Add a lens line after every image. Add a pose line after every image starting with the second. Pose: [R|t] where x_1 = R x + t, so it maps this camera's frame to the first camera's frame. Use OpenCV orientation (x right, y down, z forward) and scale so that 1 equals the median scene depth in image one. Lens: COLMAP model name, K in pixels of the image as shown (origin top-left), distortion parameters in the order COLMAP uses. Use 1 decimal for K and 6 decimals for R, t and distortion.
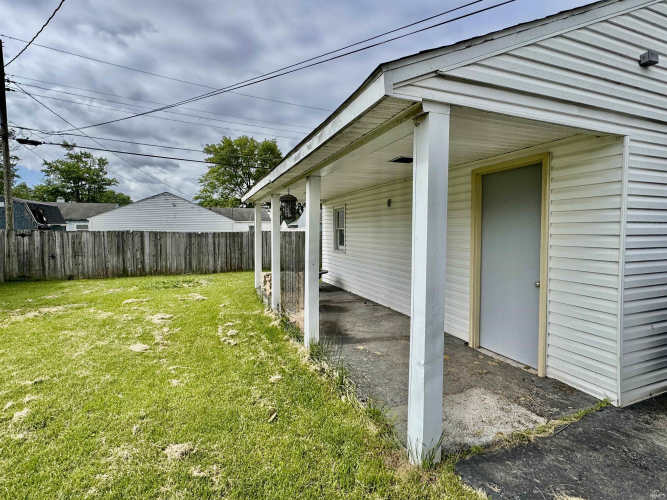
lens RADIAL K [[336.5, 0, 335.3], [0, 336.5, 247.9], [0, 0, 1]] dist [0.000696, 0.000590]
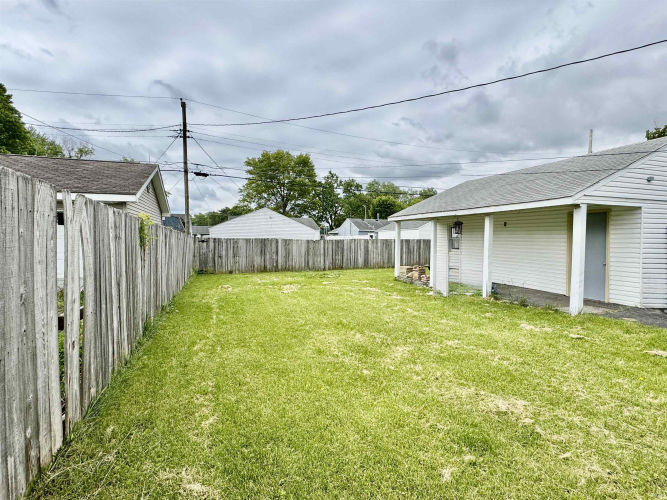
lens RADIAL K [[336.5, 0, 334.7], [0, 336.5, 248.6], [0, 0, 1]] dist [0.000696, 0.000590]
pose [[0.999464, 0.004758, -0.032397, -0.300095], [-0.005336, 0.999828, -0.017786, 0.013222], [0.032307, 0.017950, 0.999317, -0.351479]]
